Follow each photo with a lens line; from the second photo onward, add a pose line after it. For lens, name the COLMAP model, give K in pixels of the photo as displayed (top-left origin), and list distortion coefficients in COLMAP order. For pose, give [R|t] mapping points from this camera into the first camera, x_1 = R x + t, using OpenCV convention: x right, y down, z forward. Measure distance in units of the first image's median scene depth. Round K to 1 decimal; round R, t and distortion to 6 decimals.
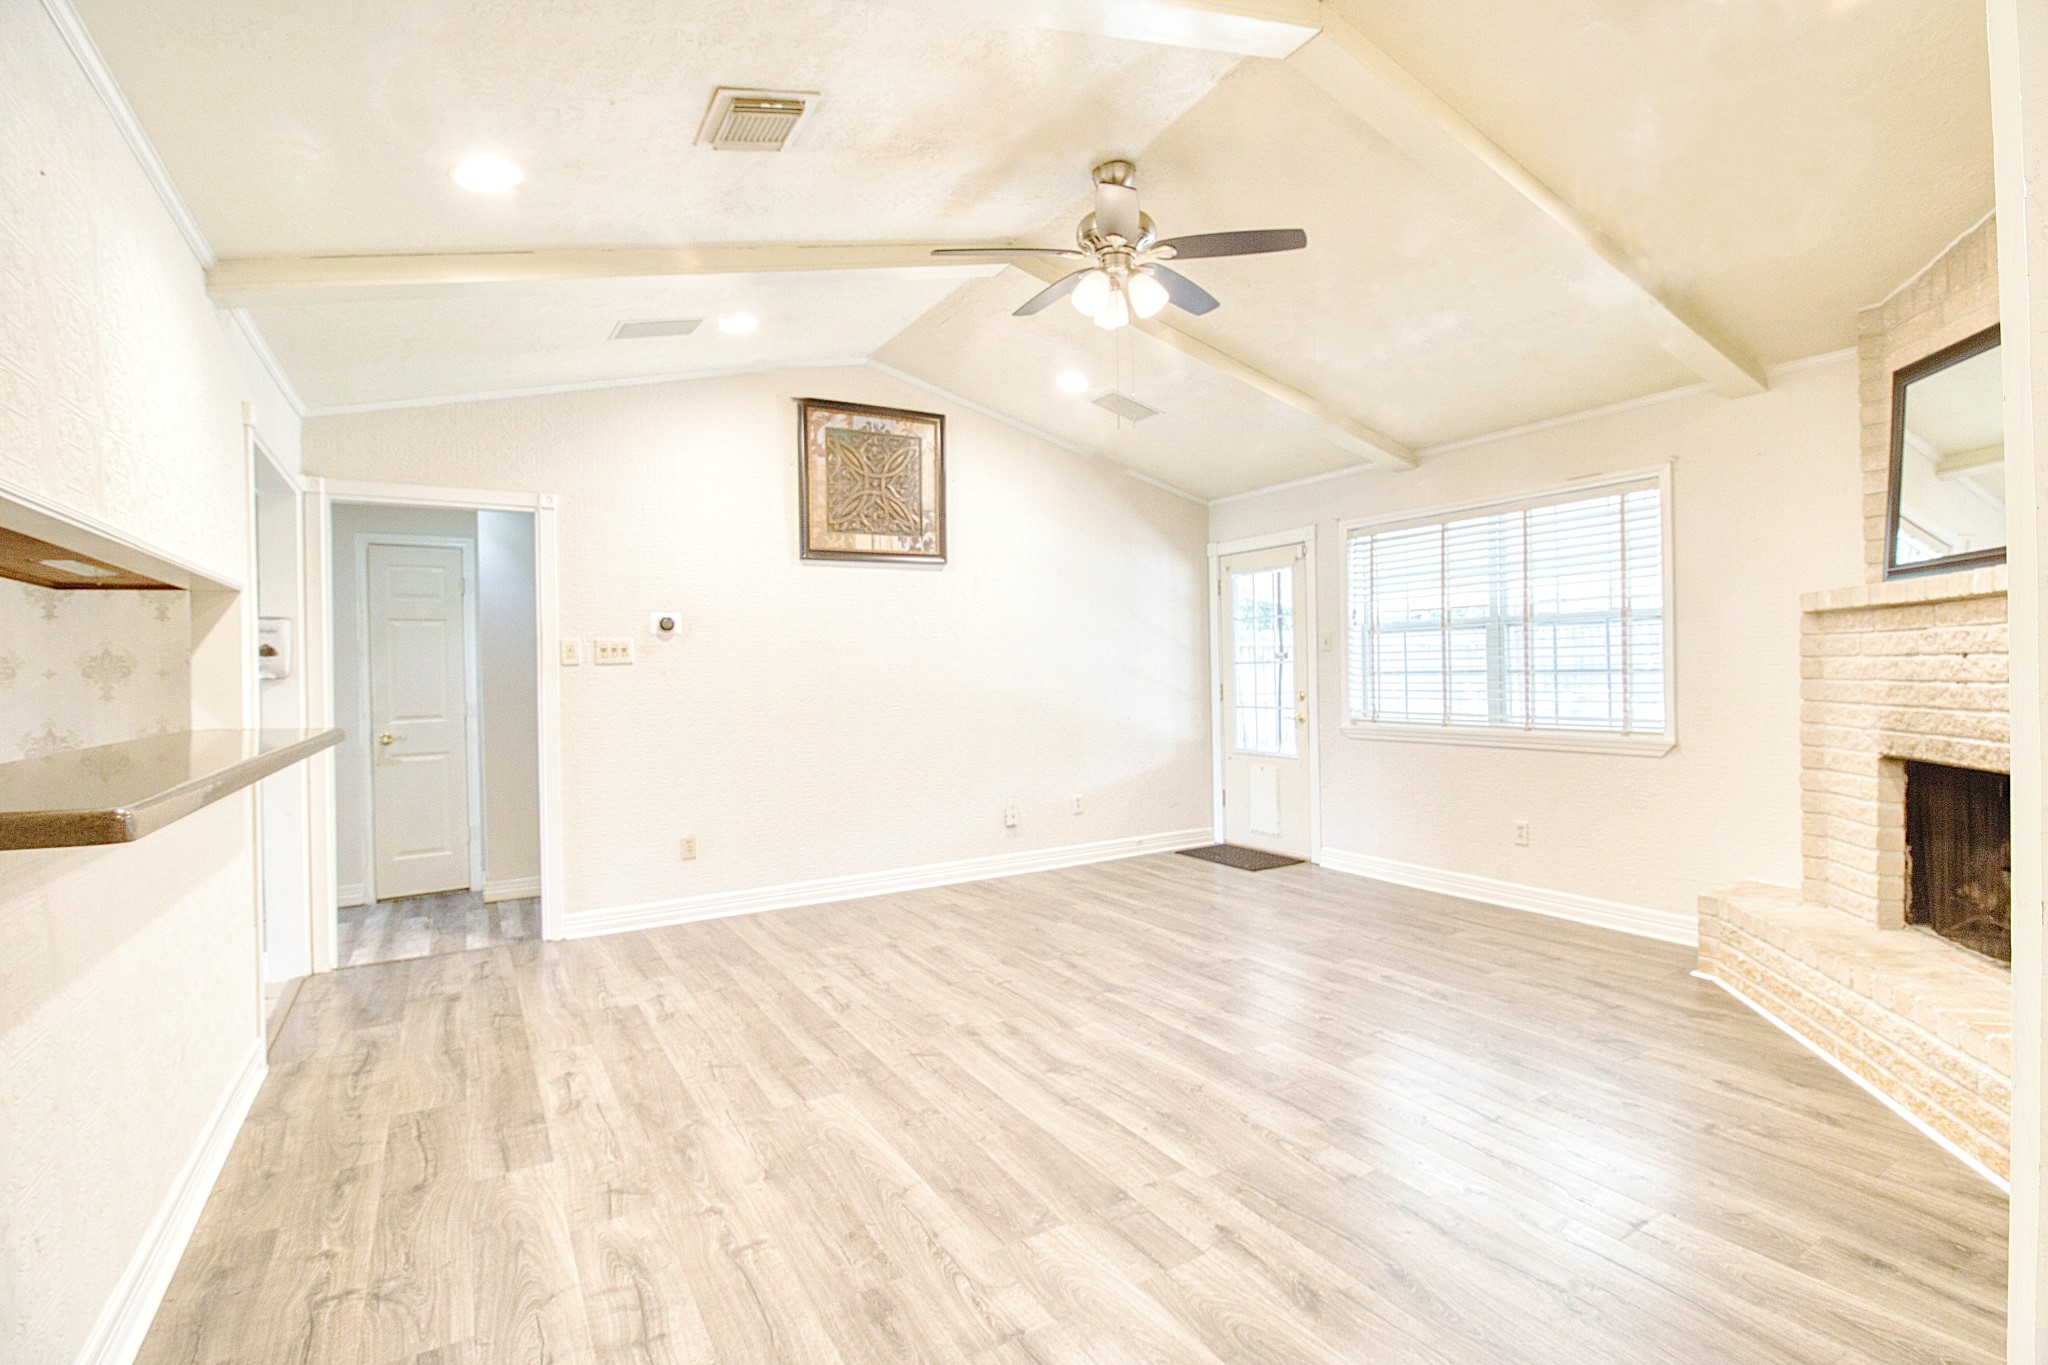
lens RADIAL K [[960.5, 0, 1047.9], [0, 960.5, 666.1], [0, 0, 1]] dist [-0.007160, -0.009388]
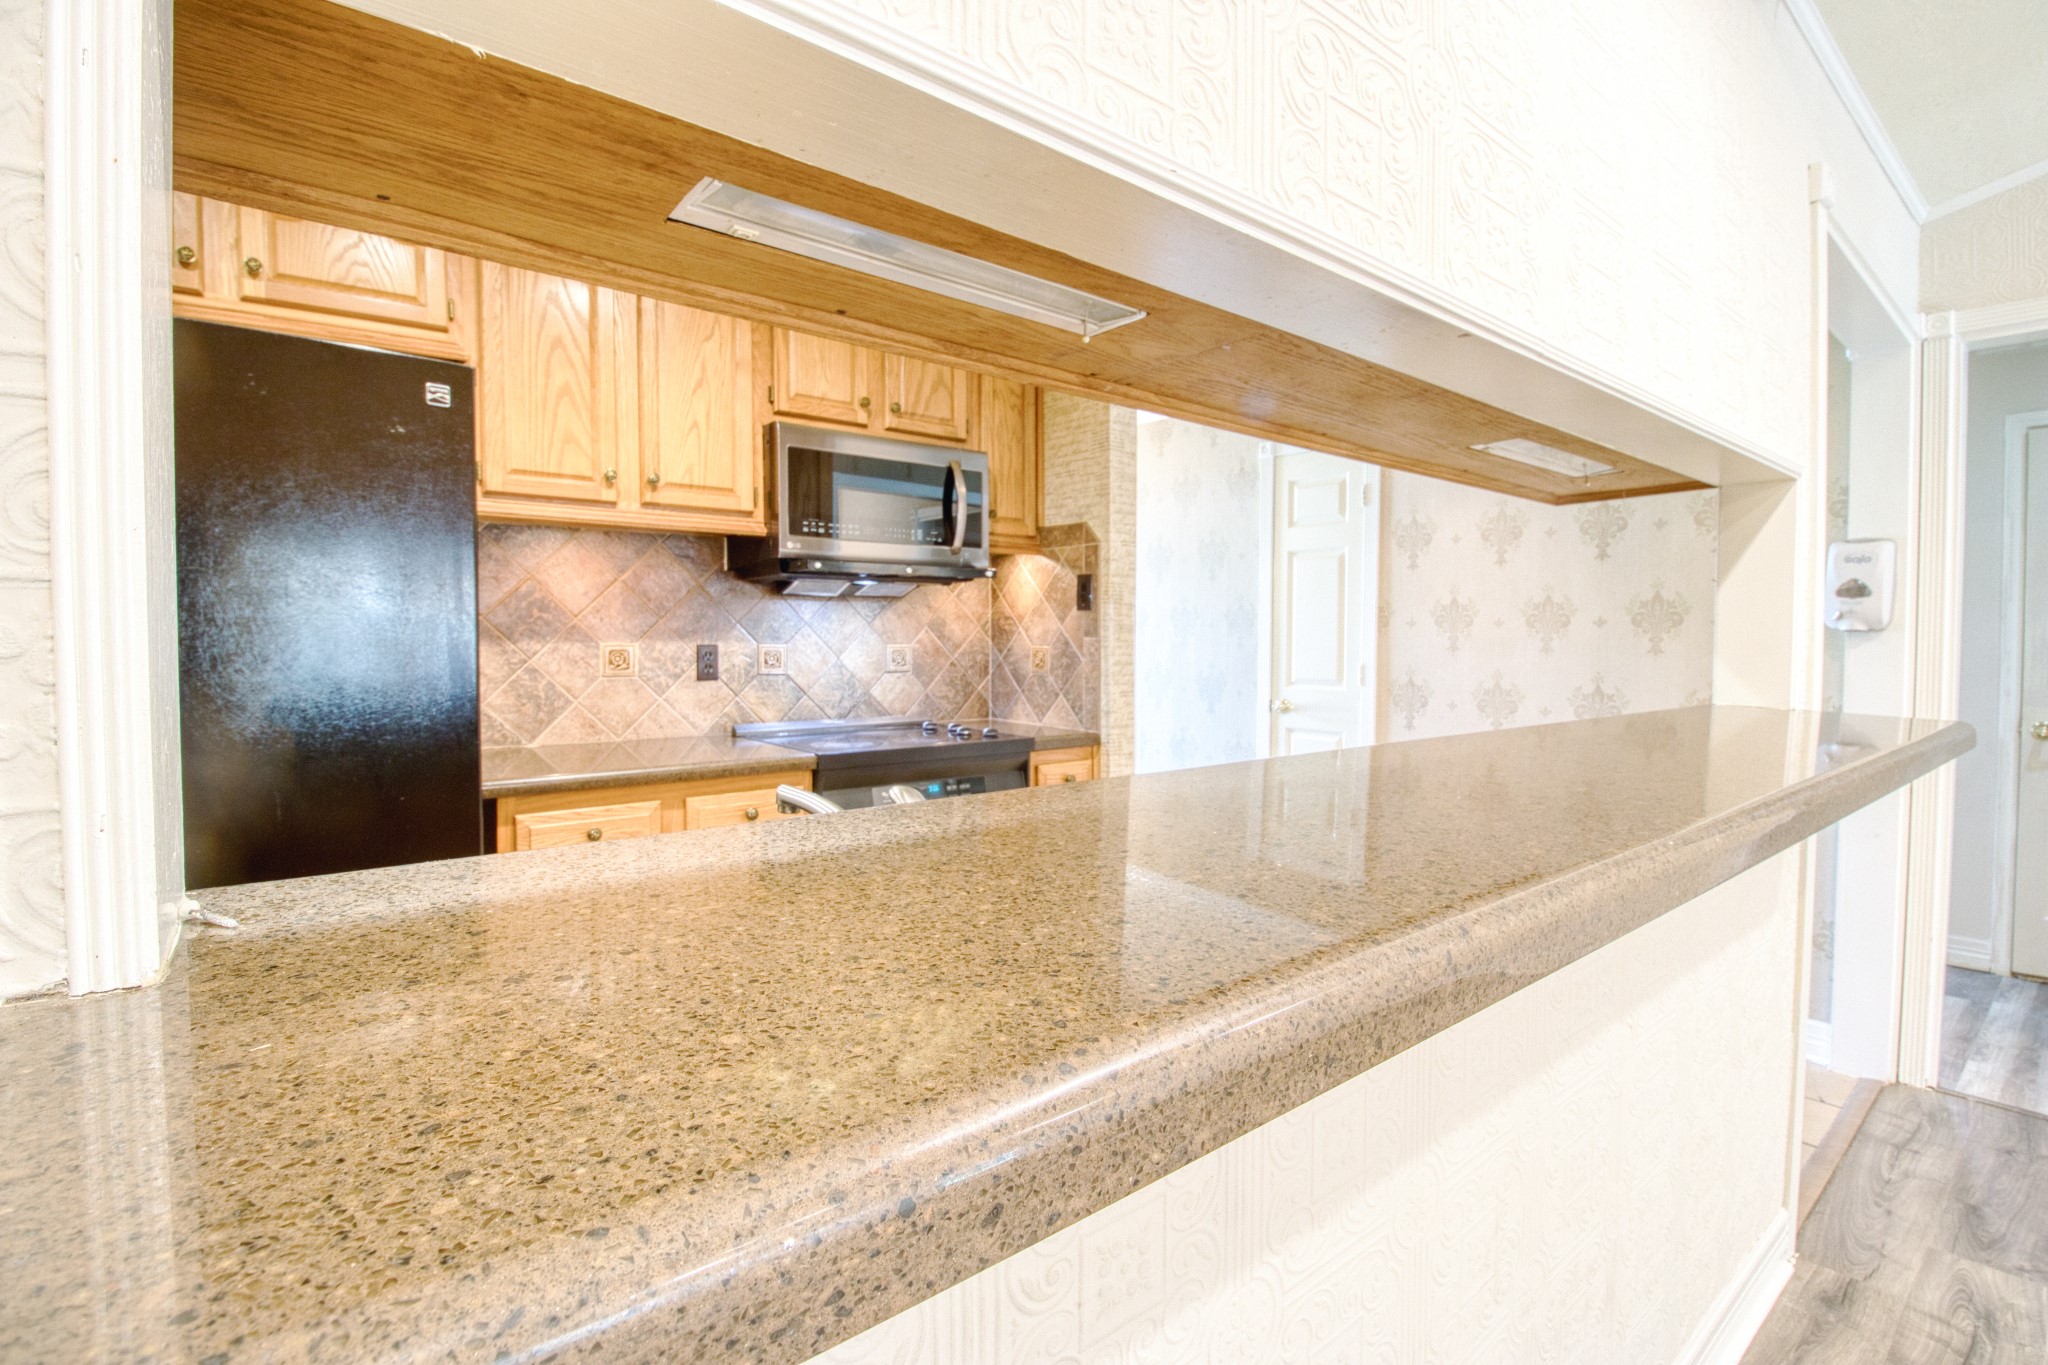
lens RADIAL K [[960.5, 0, 1047.9], [0, 960.5, 666.1], [0, 0, 1]] dist [-0.007160, -0.009388]
pose [[0.157528, 0.048916, -0.986302, -0.301171], [-0.006788, 0.998802, 0.048451, 0.011331], [0.987491, -0.000938, 0.157671, 0.406468]]
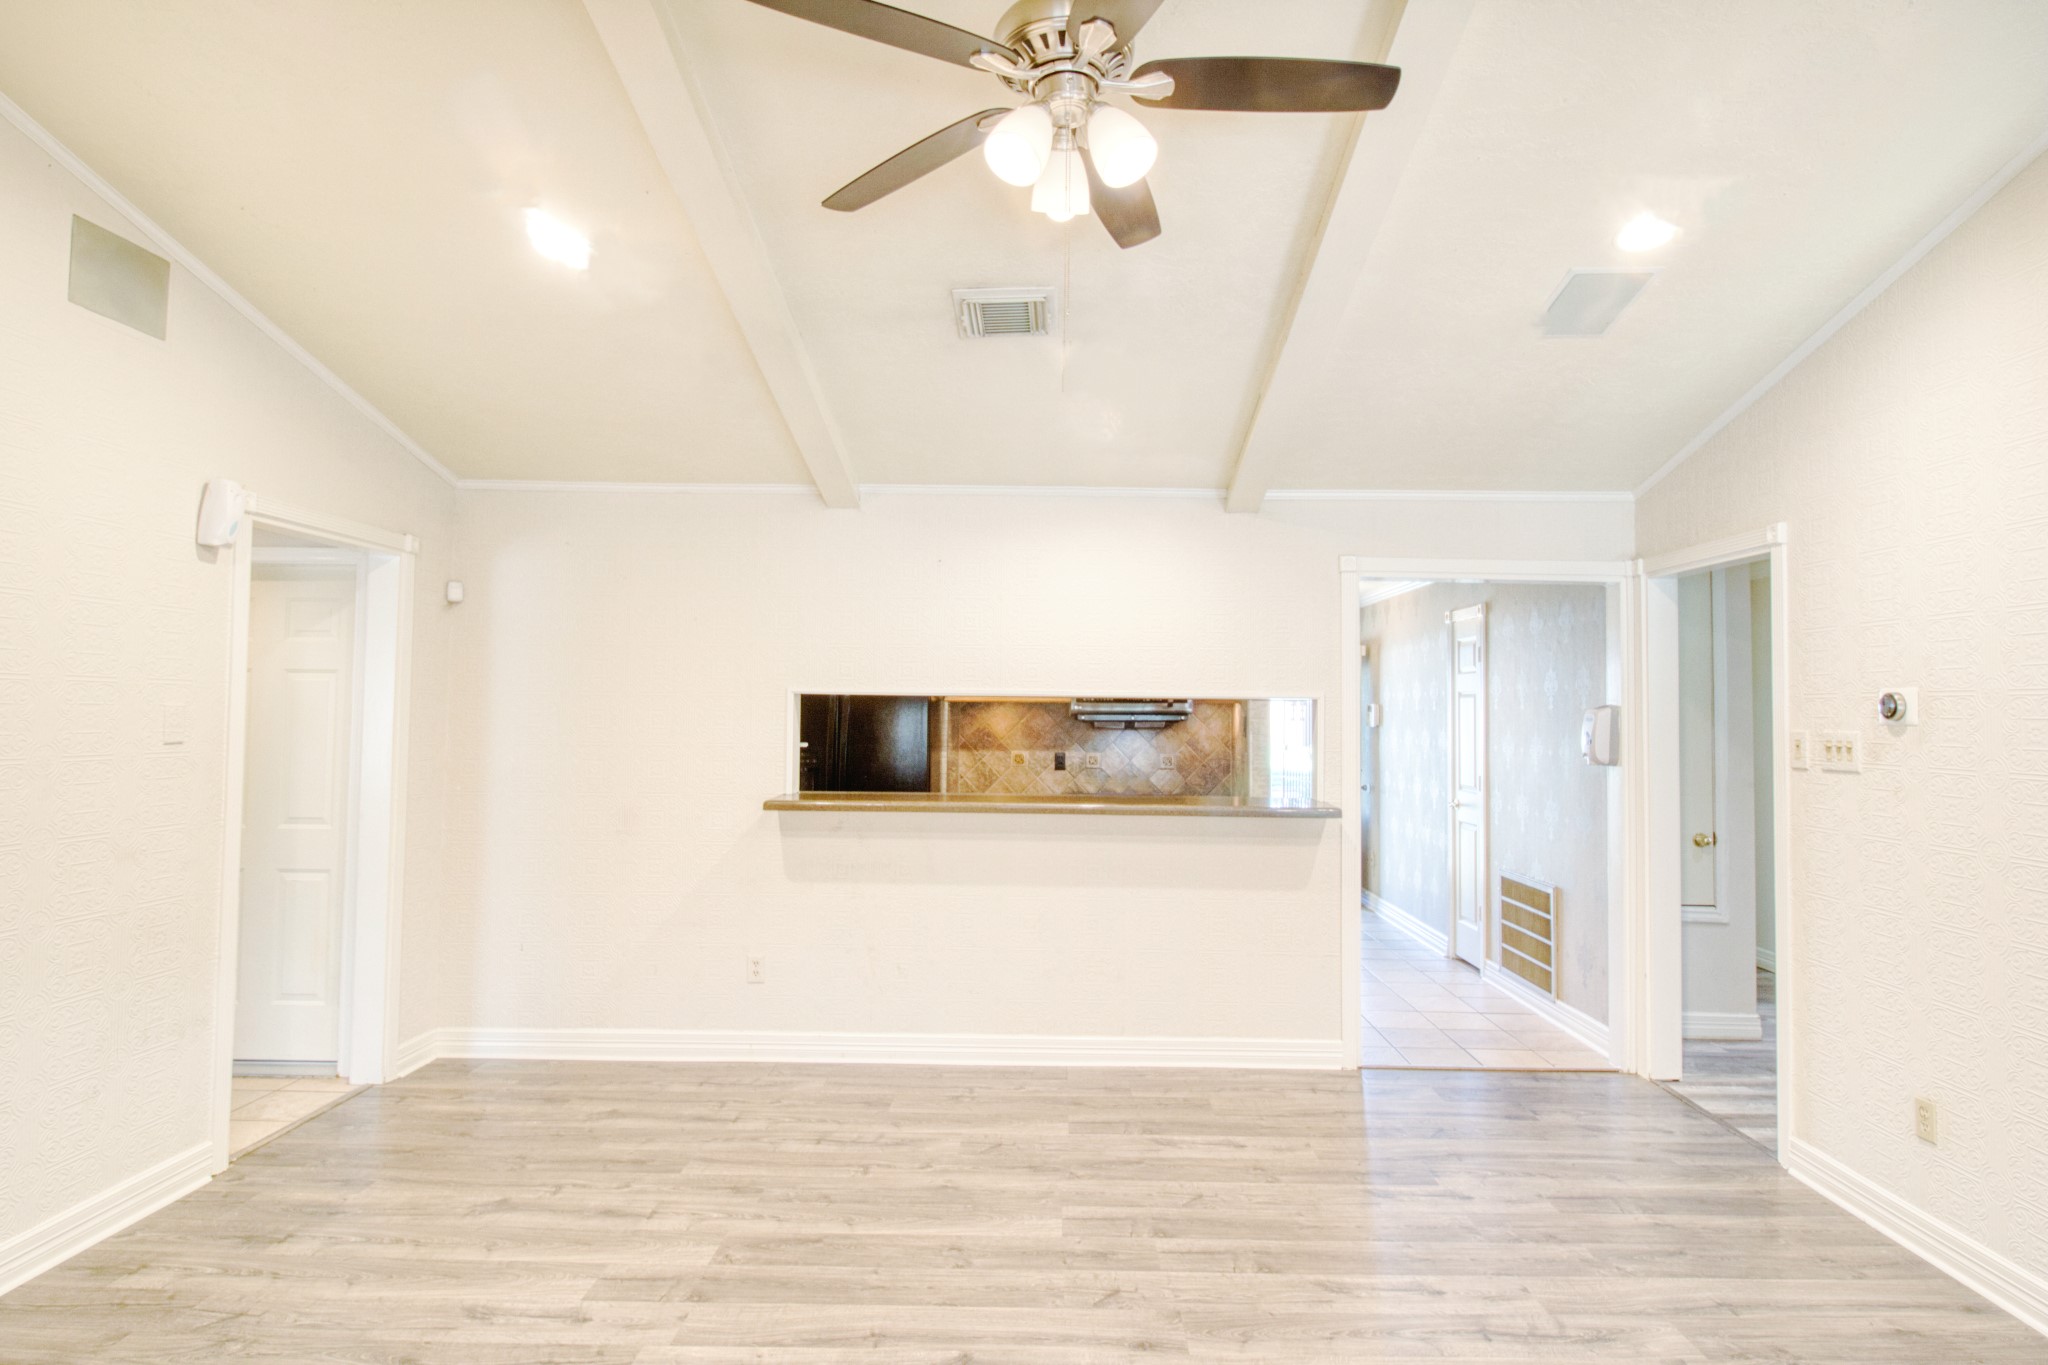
lens RADIAL K [[1071.2, 0, 1024.0], [0, 1071.2, 682.5], [0, 0, 1]] dist [-0.002651, -0.002238]
pose [[-0.532701, -0.010733, -0.846236, 0.616221], [0.002519, 0.999895, -0.014267, -0.075671], [0.846300, -0.009732, -0.532618, 1.344647]]
